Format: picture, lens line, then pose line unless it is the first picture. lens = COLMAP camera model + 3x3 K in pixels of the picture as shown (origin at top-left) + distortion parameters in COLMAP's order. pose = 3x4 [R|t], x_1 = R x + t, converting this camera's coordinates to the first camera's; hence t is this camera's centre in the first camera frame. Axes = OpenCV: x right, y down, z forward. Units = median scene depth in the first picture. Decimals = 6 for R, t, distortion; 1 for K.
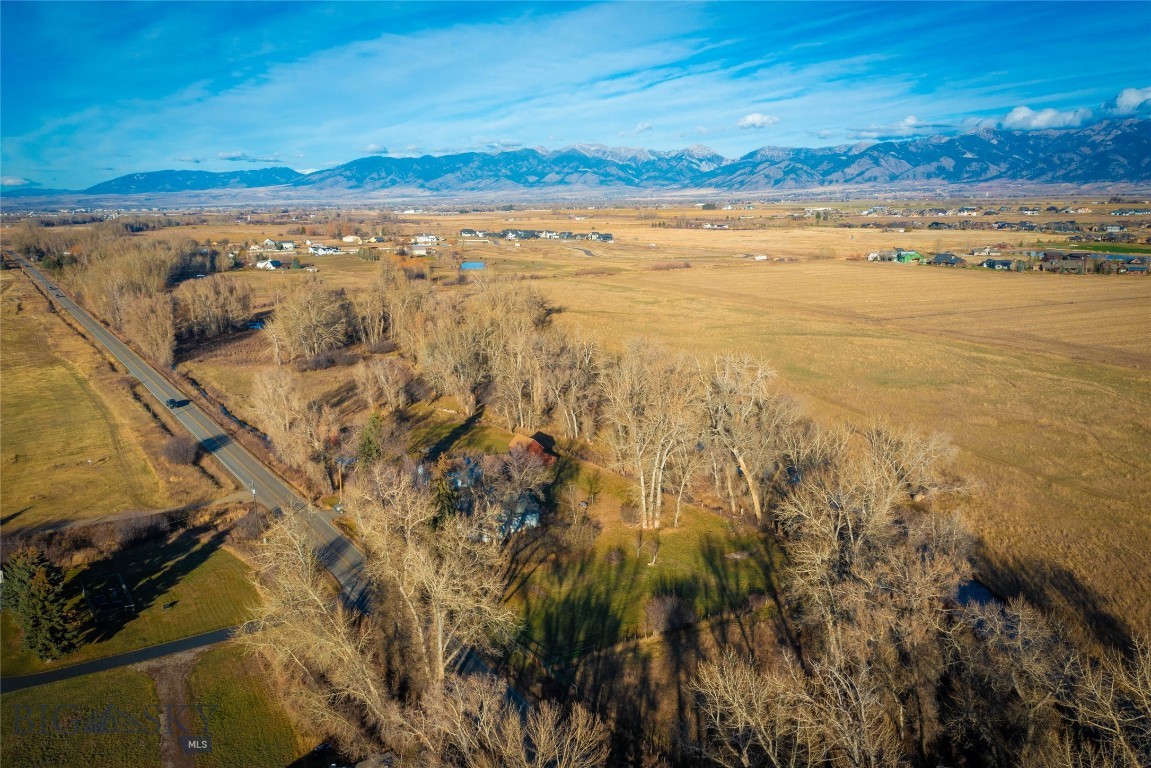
lens RADIAL K [[938.3, 0, 609.9], [0, 938.3, 384.3], [0, 0, 1]] dist [-0.004623, -0.002012]
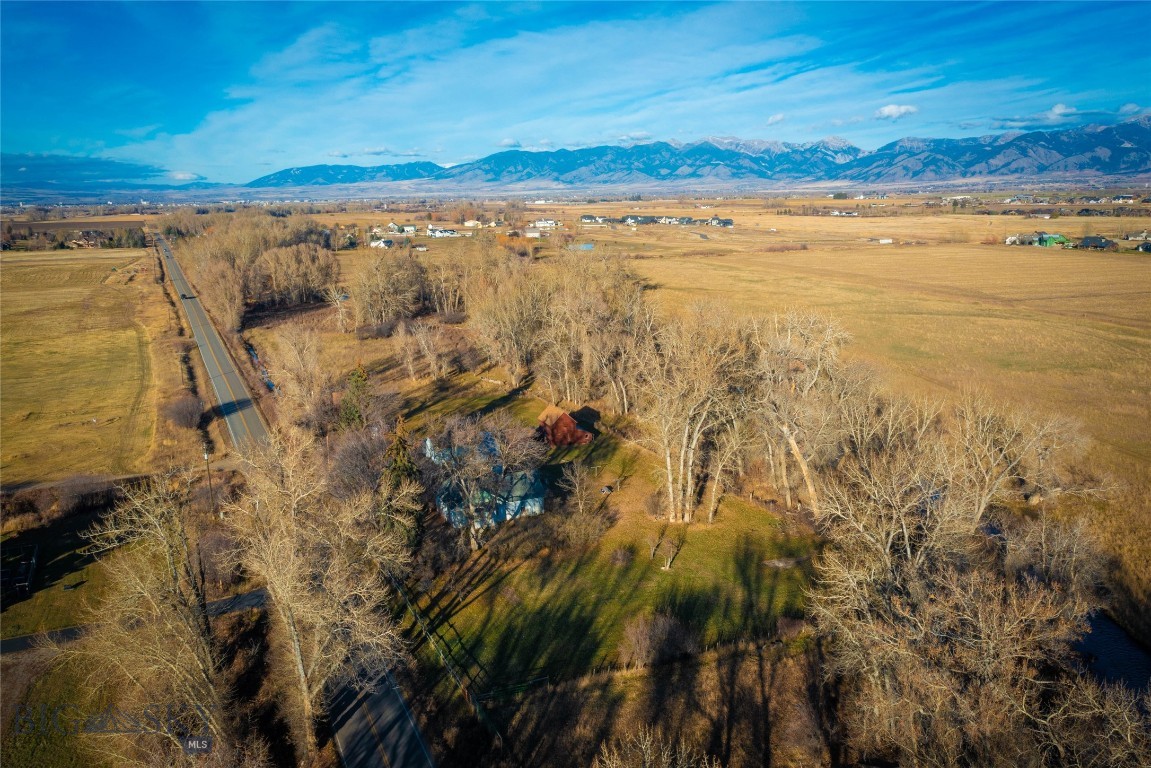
lens RADIAL K [[927.6, 0, 591.5], [0, 927.6, 384.0], [0, 0, 1]] dist [-0.011774, 0.005981]
pose [[0.987991, 0.026360, -0.152246, 0.057067], [-0.024712, 0.999614, 0.012711, 0.017198], [0.152522, -0.008796, 0.988261, 0.132567]]
